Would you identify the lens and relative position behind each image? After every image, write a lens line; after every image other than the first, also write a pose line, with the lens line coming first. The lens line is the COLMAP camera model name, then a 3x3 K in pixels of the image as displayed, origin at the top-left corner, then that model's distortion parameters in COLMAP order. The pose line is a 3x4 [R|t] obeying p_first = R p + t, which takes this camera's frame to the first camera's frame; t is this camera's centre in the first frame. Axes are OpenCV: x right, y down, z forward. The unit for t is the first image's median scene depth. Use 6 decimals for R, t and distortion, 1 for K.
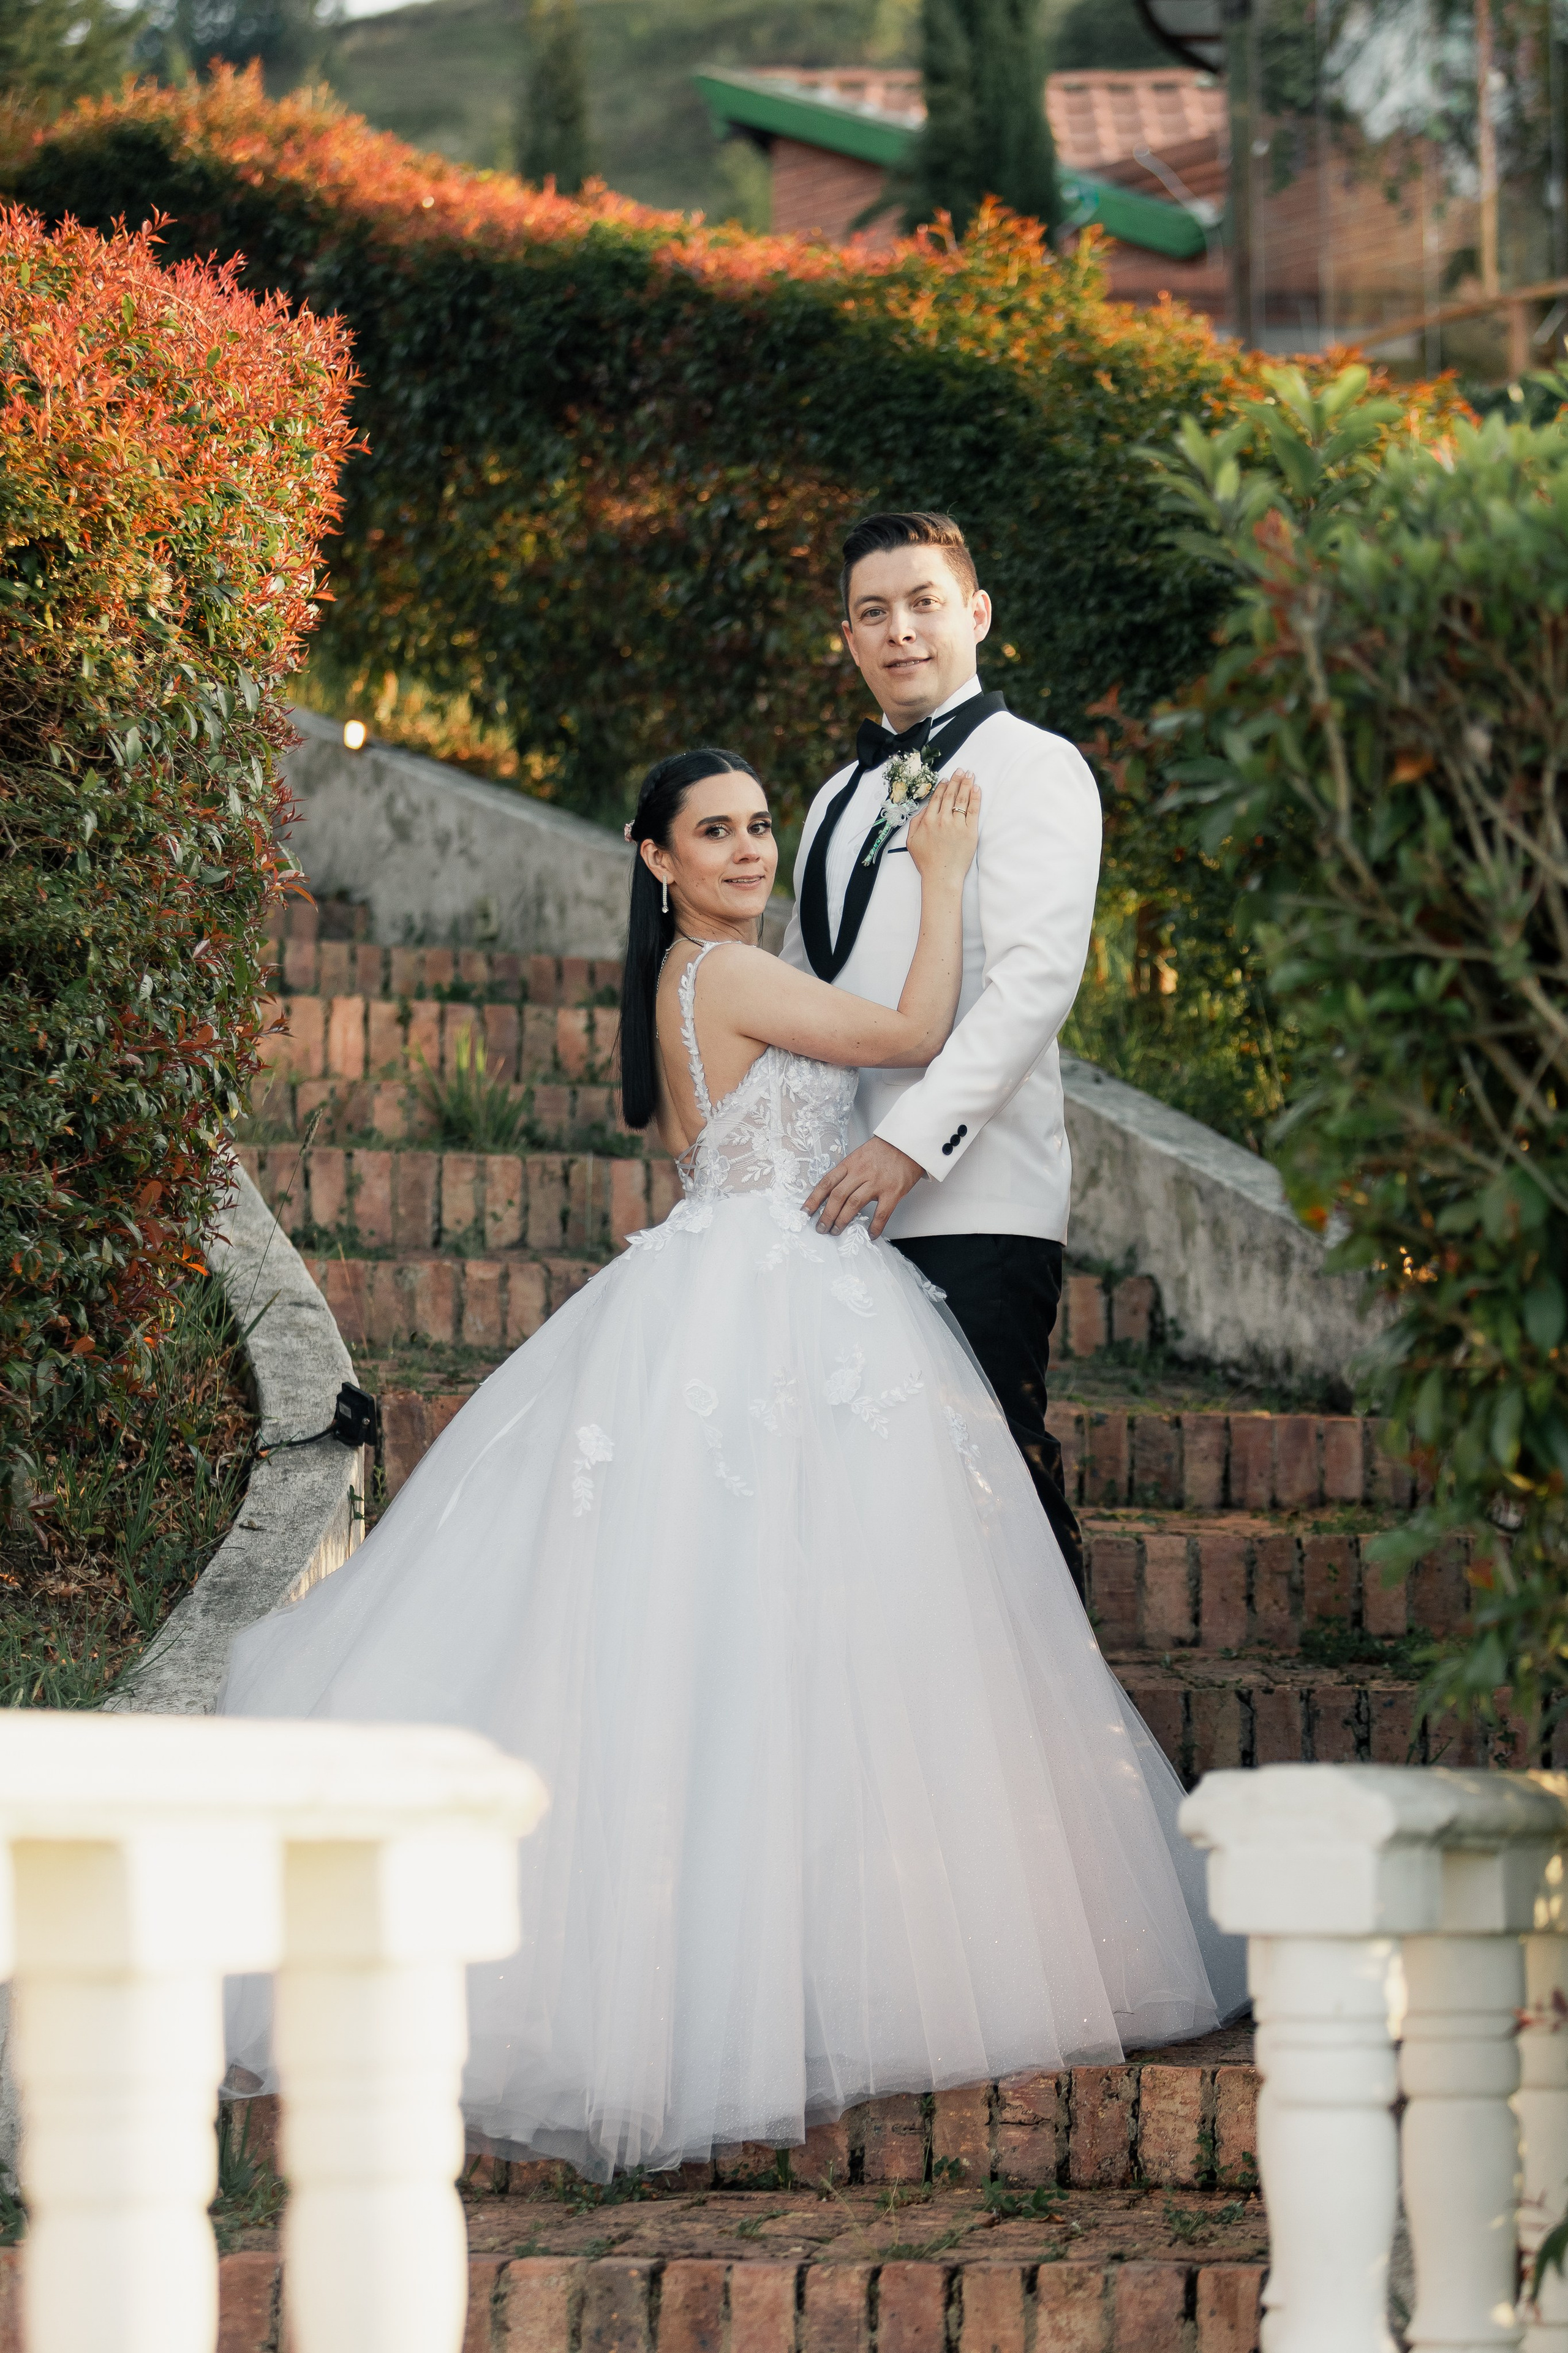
lens RADIAL K [[6631.7, 0, 633.2], [0, 6631.7, 1286.6], [0, 0, 1]] dist [-0.115593, -1.351503]
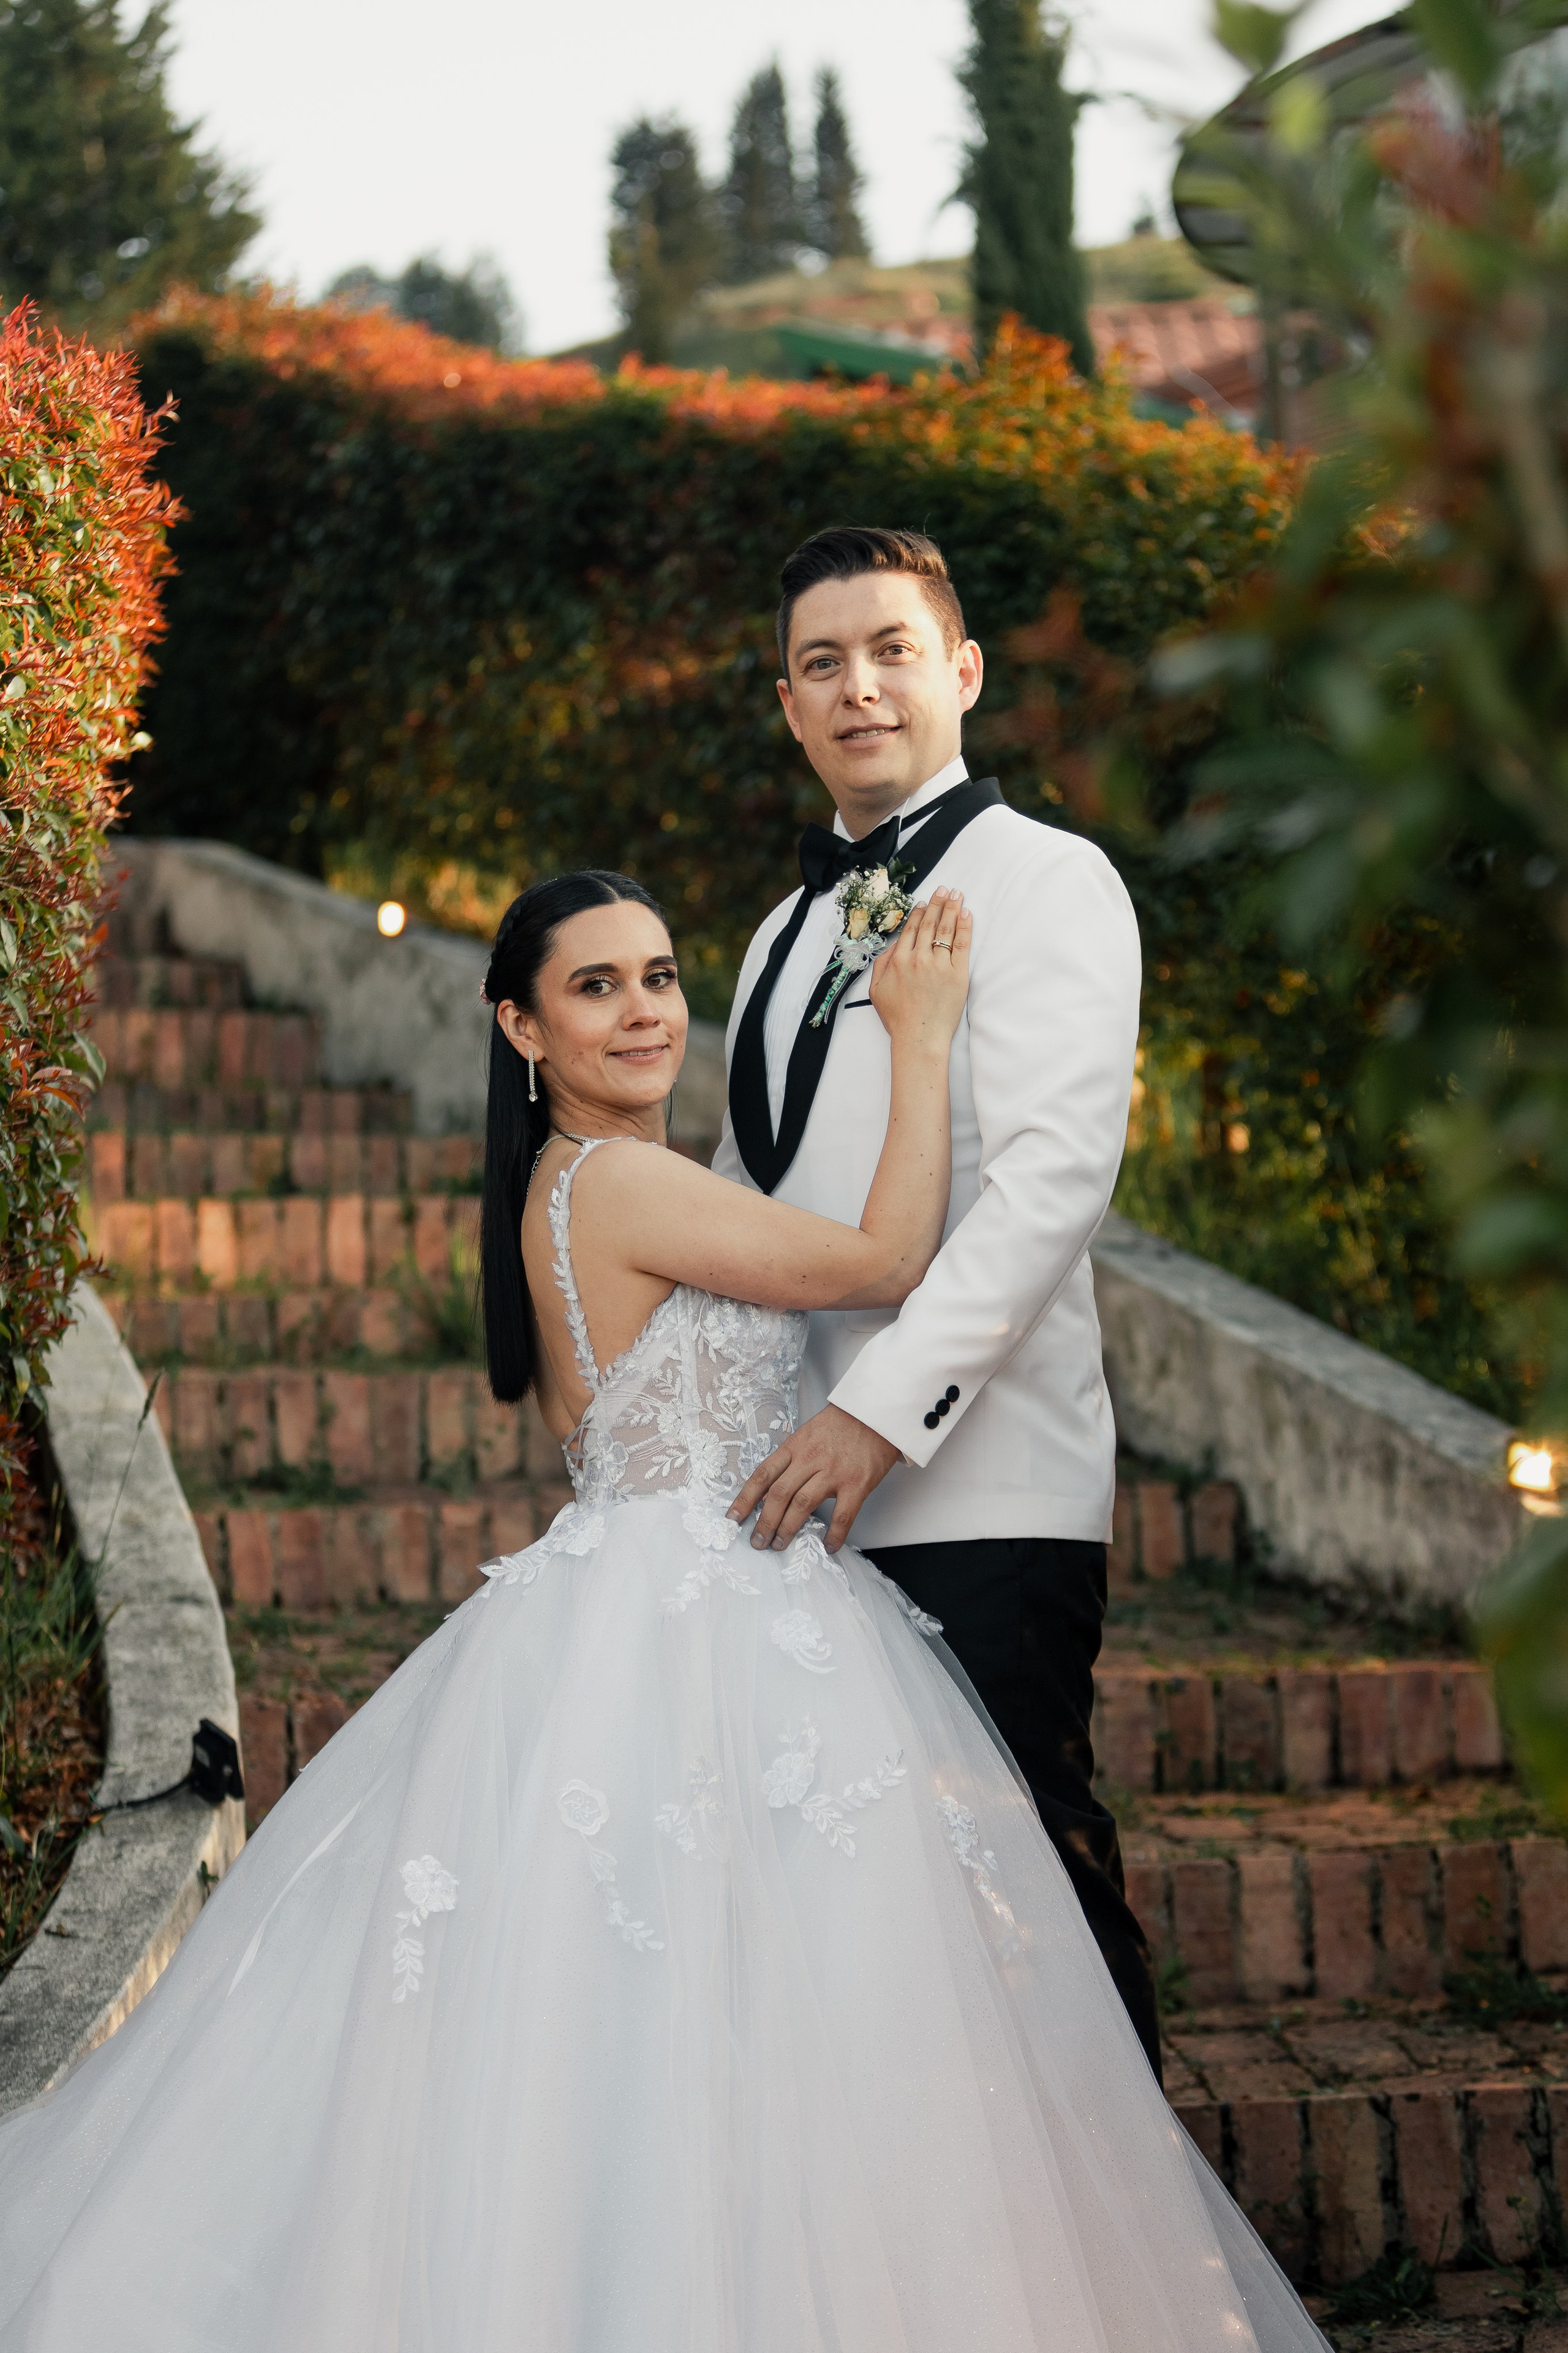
lens RADIAL K [[5209.2, 0, 751.3], [0, 5209.2, 1177.9], [0, 0, 1]] dist [-0.100332, 0.087828]
pose [[0.998841, -0.046073, -0.013915, 0.027602], [0.045525, 0.998261, -0.037448, -0.019793], [0.015616, 0.036772, 0.999202, 0.331130]]
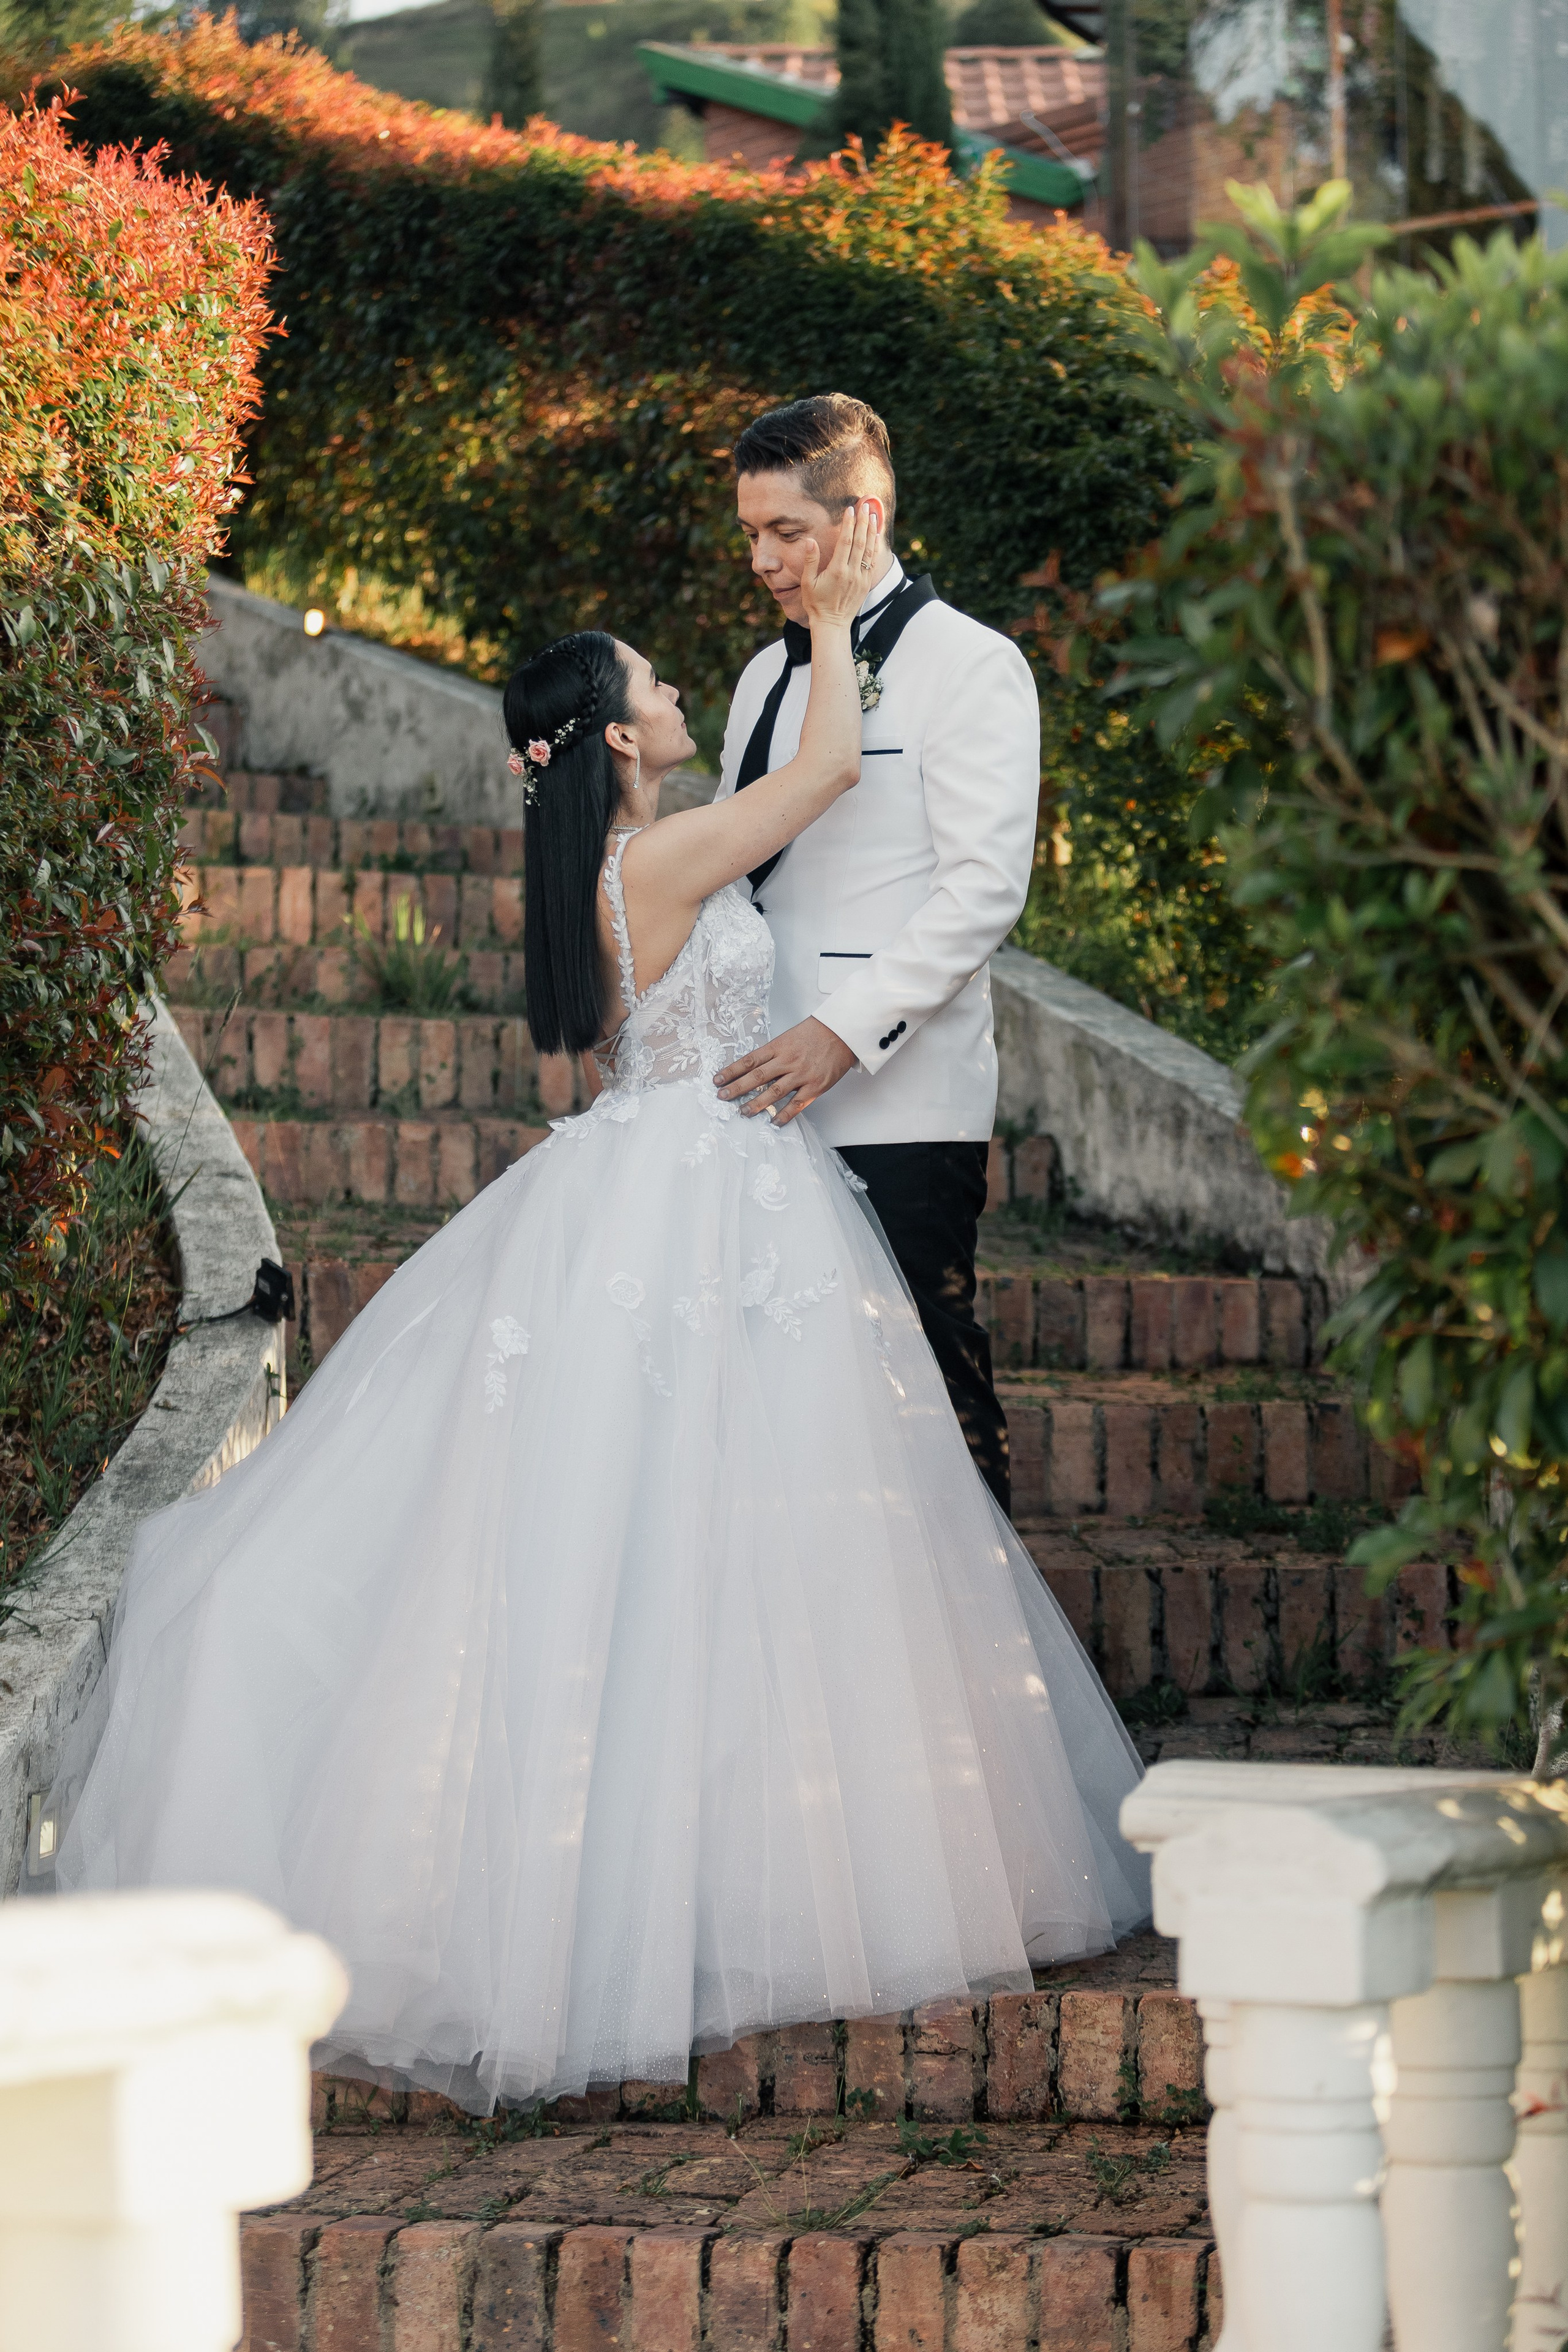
lens RADIAL K [[5452.4, 0, 784.0], [0, 5452.4, 1176.0], [0, 0, 1]] dist [-0.094547, 0.505258]
pose [[0.999404, -0.000100, 0.034531, 0.006038], [-0.000478, 0.999860, 0.016746, -0.010265], [-0.034528, -0.016753, 0.999263, 0.141919]]
